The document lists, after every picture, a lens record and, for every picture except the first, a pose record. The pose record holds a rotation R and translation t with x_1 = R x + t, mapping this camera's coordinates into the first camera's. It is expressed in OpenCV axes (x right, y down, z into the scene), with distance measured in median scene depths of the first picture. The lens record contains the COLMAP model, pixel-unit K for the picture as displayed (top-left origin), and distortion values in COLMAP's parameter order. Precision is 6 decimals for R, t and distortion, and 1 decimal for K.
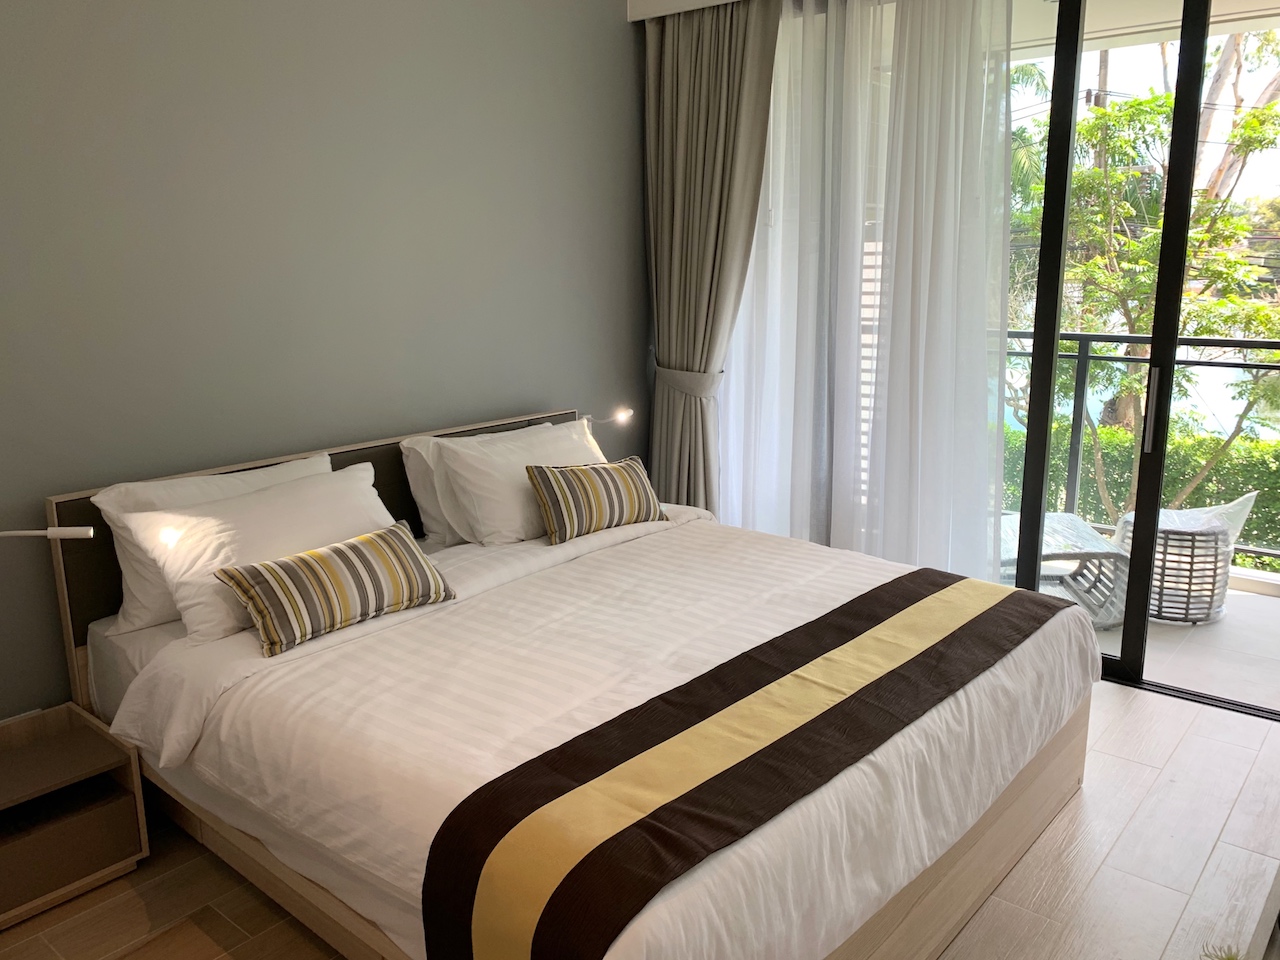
lens RADIAL K [[970.8, 0, 644.8], [0, 970.8, 530.3], [0, 0, 1]] dist [0.028760, -0.034372]
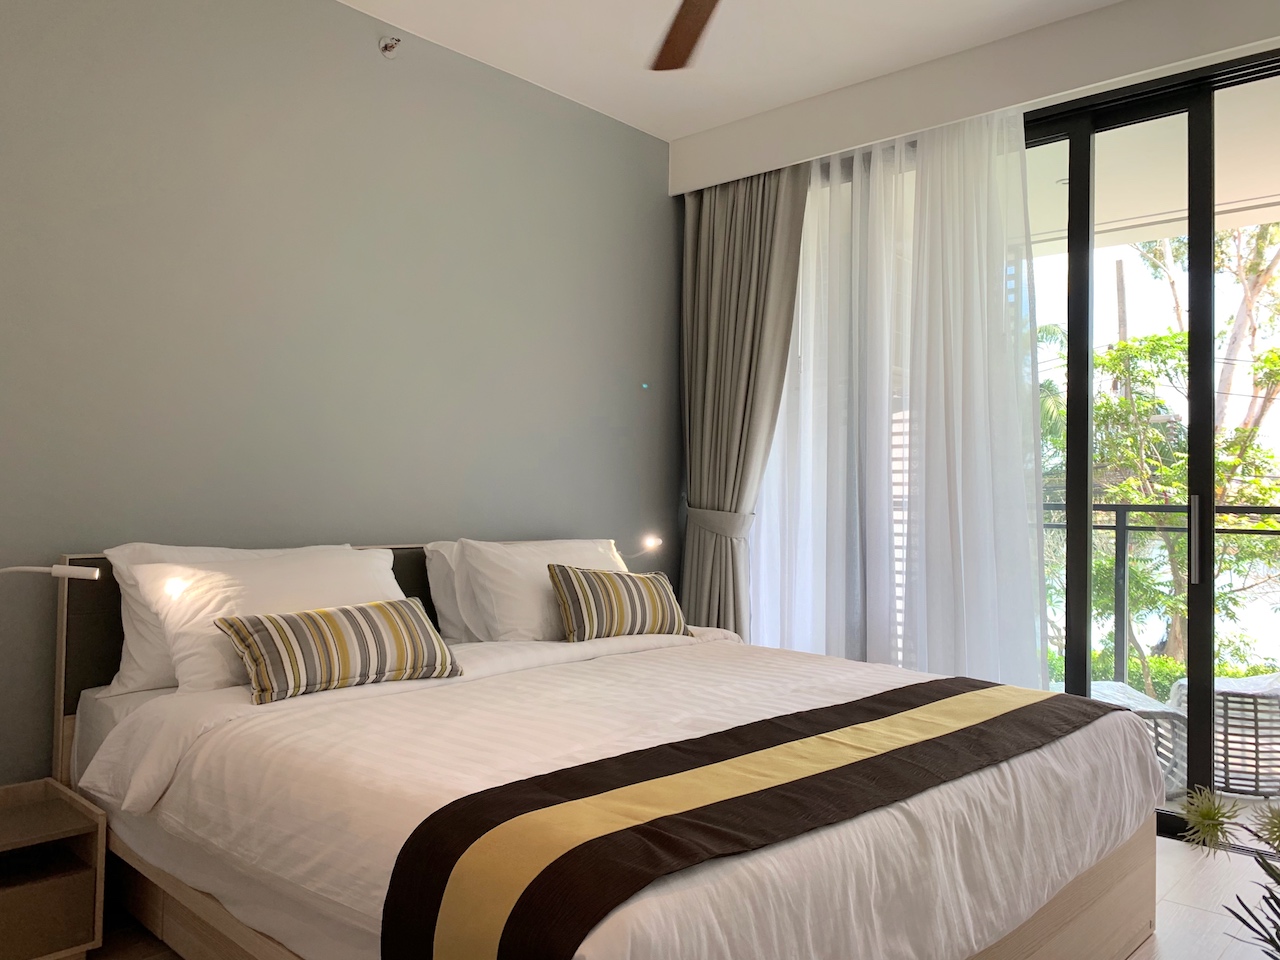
lens RADIAL K [[970.8, 0, 644.1], [0, 970.8, 480.6], [0, 0, 1]] dist [0.028760, -0.034372]
pose [[0.998827, 0.026534, -0.040500, 0.016355], [-0.035499, 0.970150, -0.239893, 0.111934], [0.032926, 0.241050, 0.969954, 0.040053]]
